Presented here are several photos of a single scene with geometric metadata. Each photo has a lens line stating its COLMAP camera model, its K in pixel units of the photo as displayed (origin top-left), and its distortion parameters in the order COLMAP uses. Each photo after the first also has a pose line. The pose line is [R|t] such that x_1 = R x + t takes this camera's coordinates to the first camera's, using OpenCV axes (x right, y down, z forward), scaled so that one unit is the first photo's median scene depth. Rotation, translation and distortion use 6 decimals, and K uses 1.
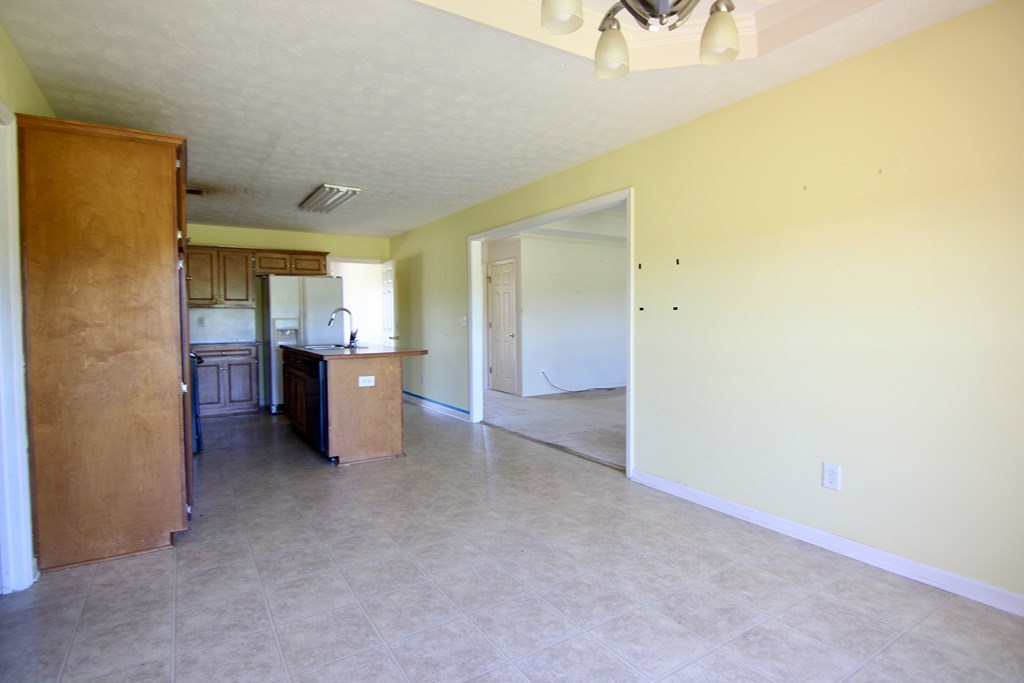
lens RADIAL K [[521.8, 0, 514.8], [0, 521.8, 334.7], [0, 0, 1]] dist [0.000097, -0.014189]
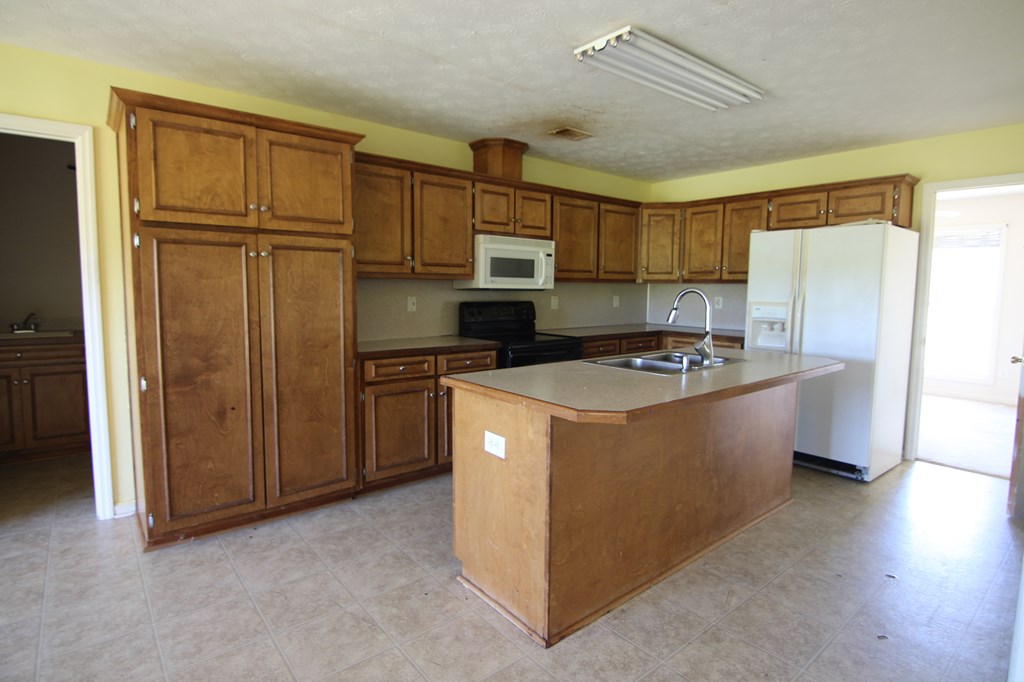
lens RADIAL K [[521.8, 0, 514.8], [0, 521.8, 334.2], [0, 0, 1]] dist [0.000097, -0.014189]
pose [[0.117570, 0.099498, -0.988068, 0.180427], [-0.044983, 0.994480, 0.094791, -0.057235], [0.992045, 0.033302, 0.121396, 0.947472]]
